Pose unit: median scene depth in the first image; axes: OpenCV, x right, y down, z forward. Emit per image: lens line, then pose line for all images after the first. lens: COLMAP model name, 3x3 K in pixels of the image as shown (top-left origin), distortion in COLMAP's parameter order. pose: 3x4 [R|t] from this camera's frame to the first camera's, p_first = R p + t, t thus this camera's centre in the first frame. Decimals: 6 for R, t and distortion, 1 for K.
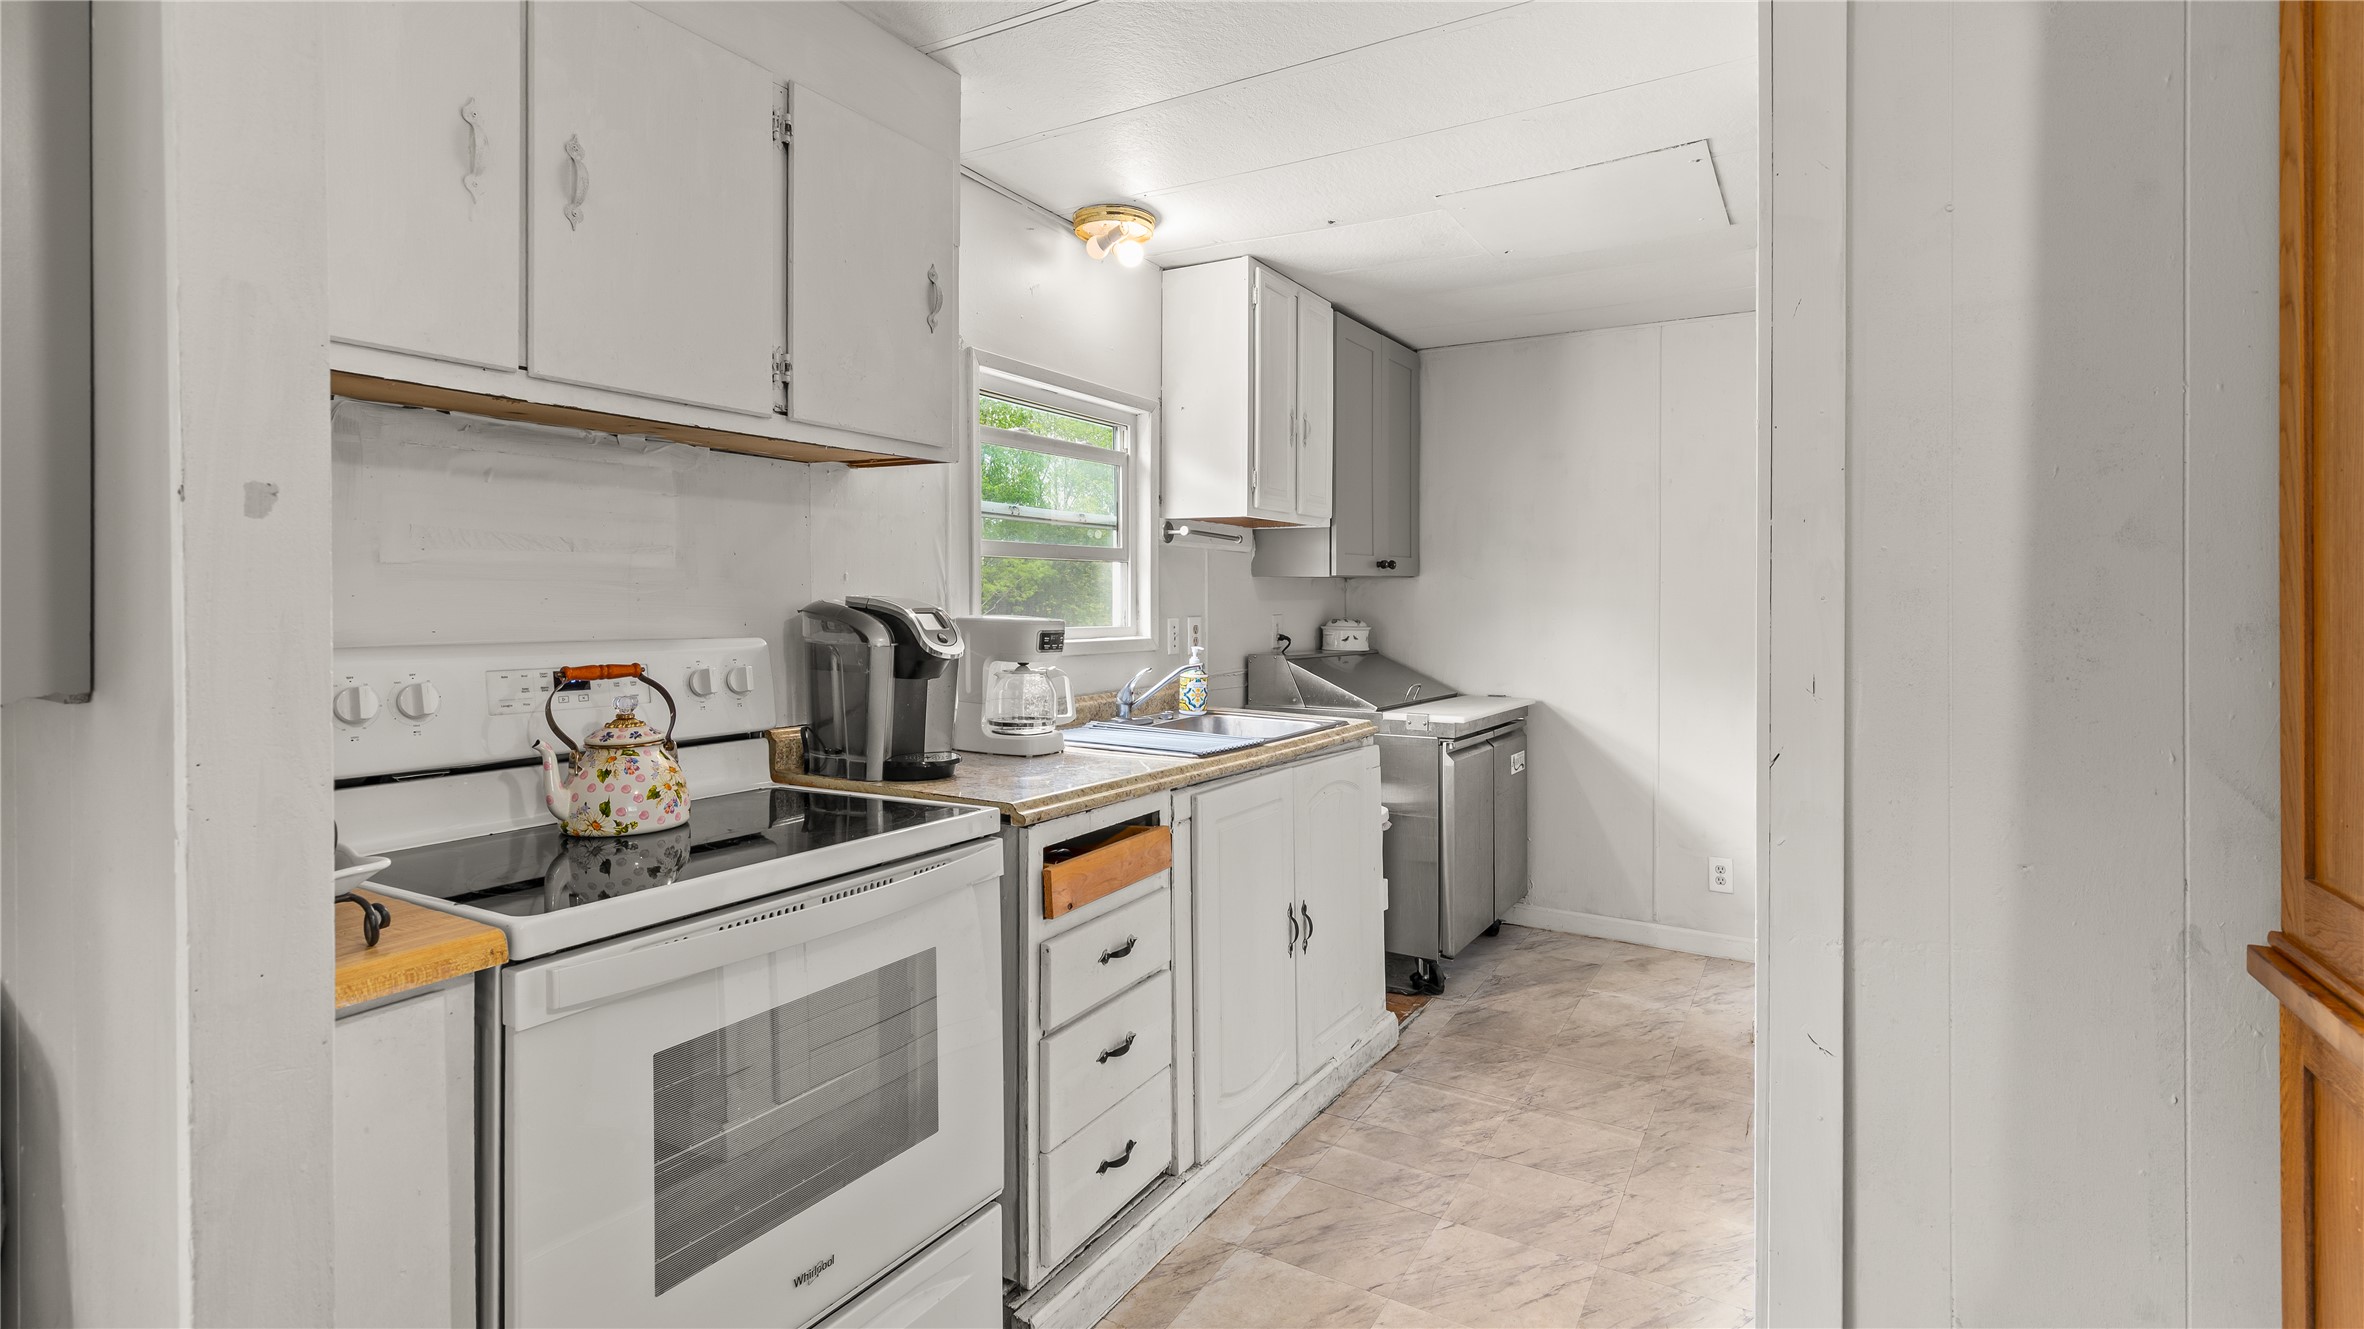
lens RADIAL K [[1108.8, 0, 1182.0], [0, 1108.8, 664.5], [0, 0, 1]] dist [-0.000154, -0.000272]
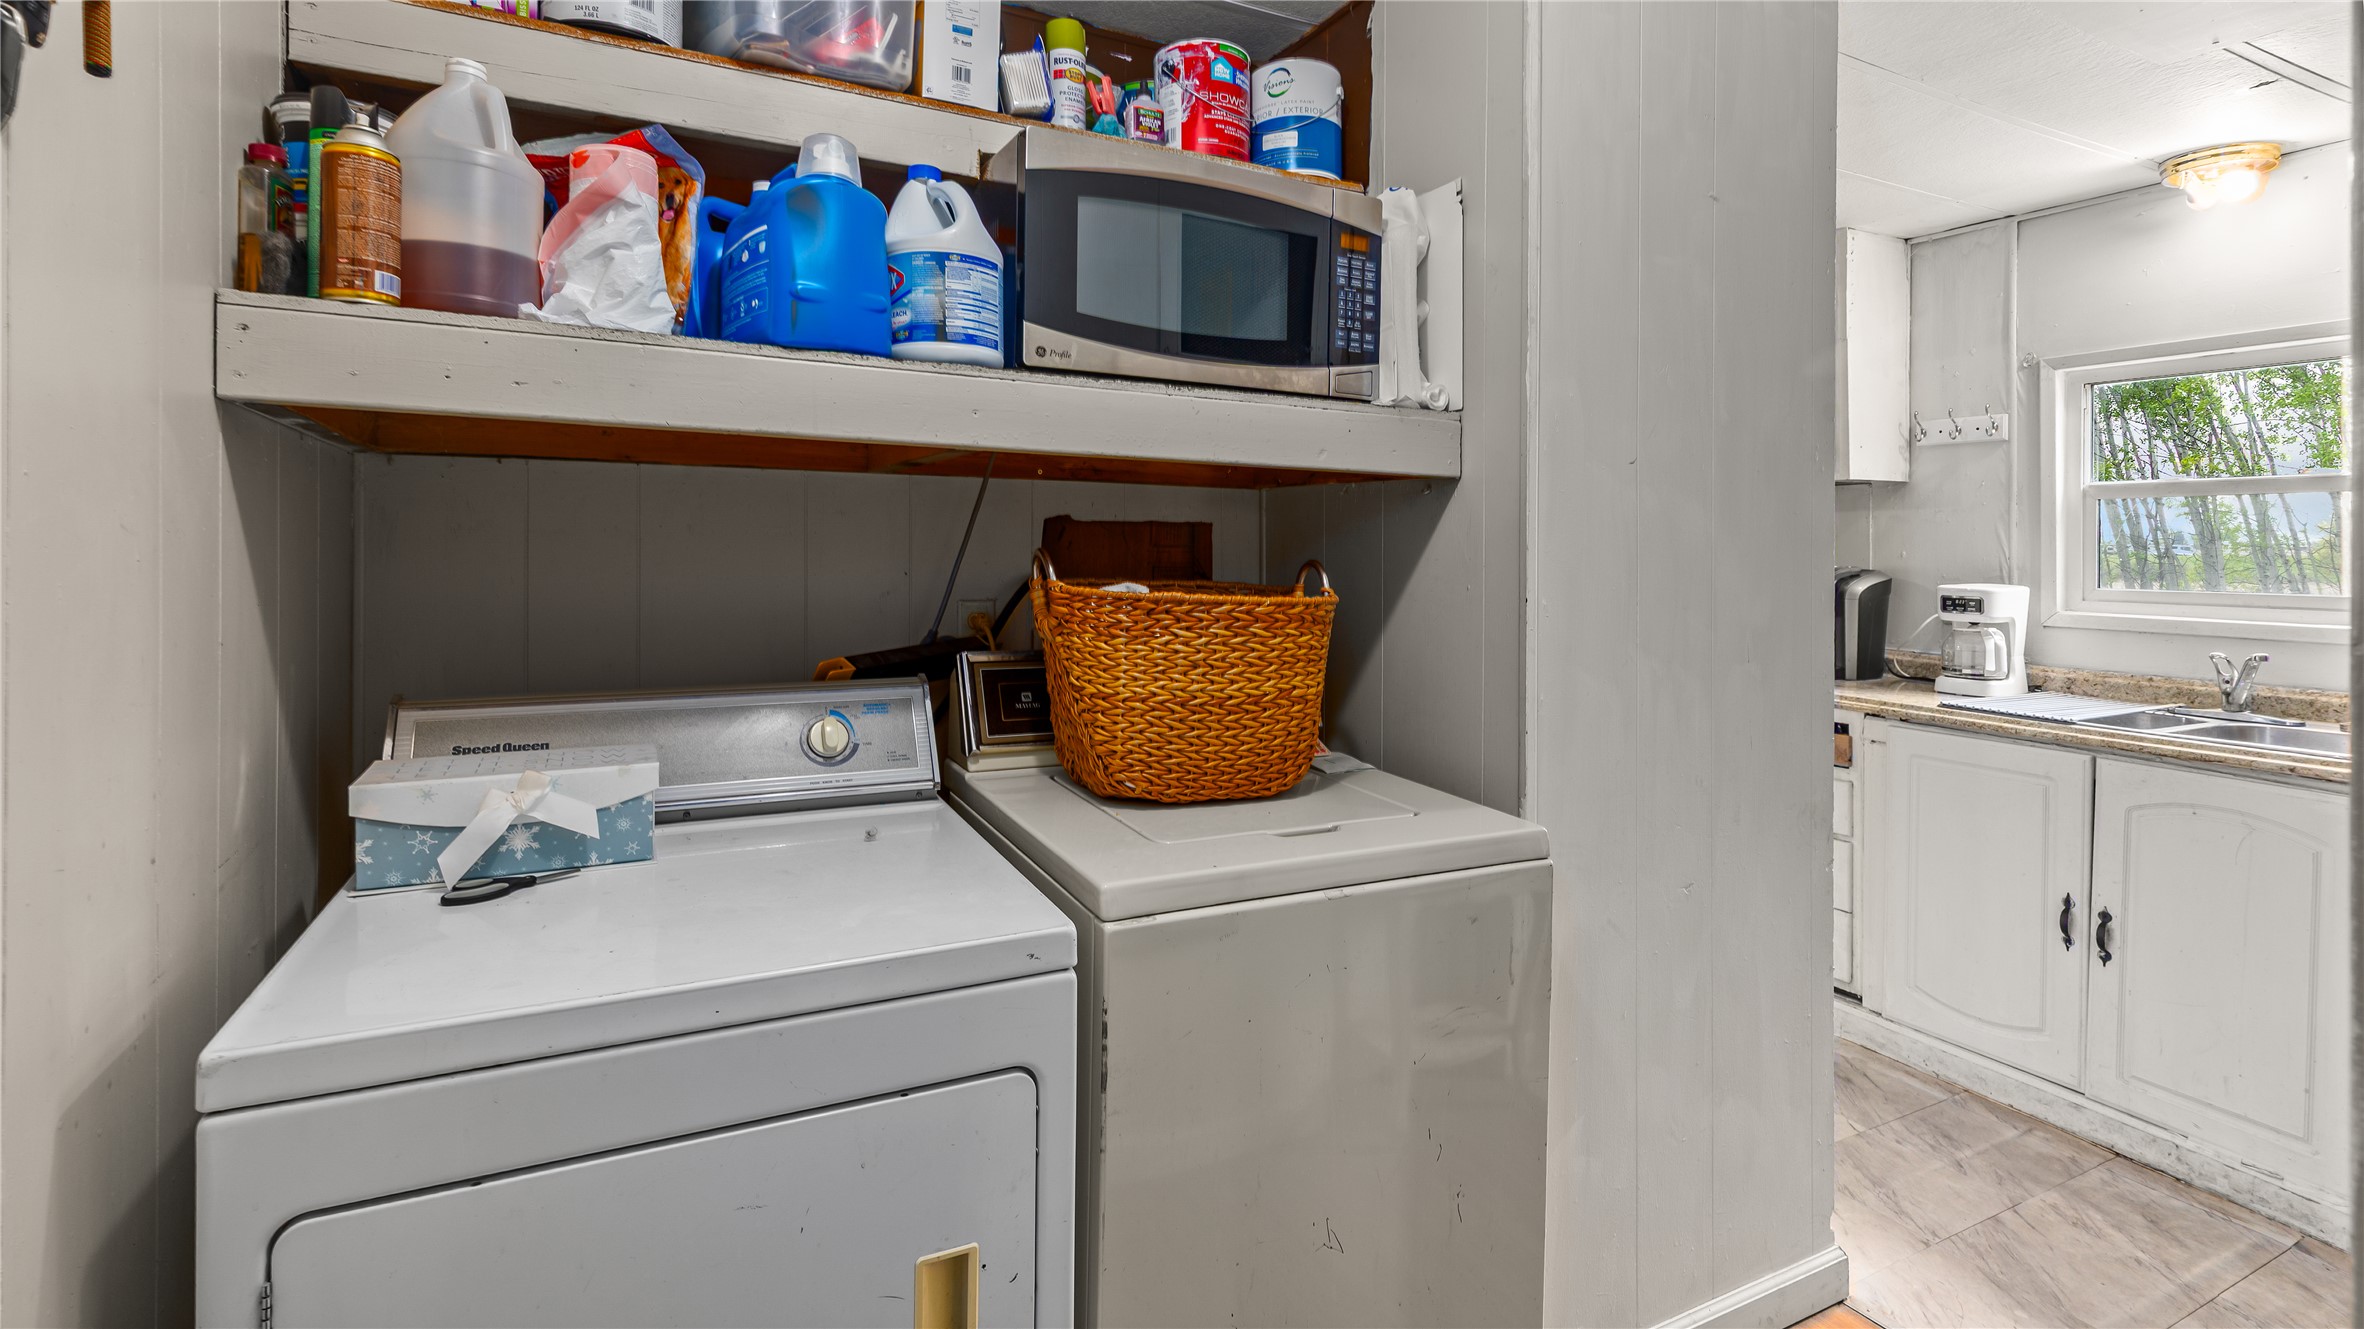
lens RADIAL K [[1108.8, 0, 1182.0], [0, 1108.8, 664.5], [0, 0, 1]] dist [-0.000154, -0.000272]
pose [[-0.555863, 0.066259, -0.828629, 1.377674], [-0.053527, 0.991897, 0.115221, -0.067367], [0.829549, 0.108401, -0.547812, 0.871981]]
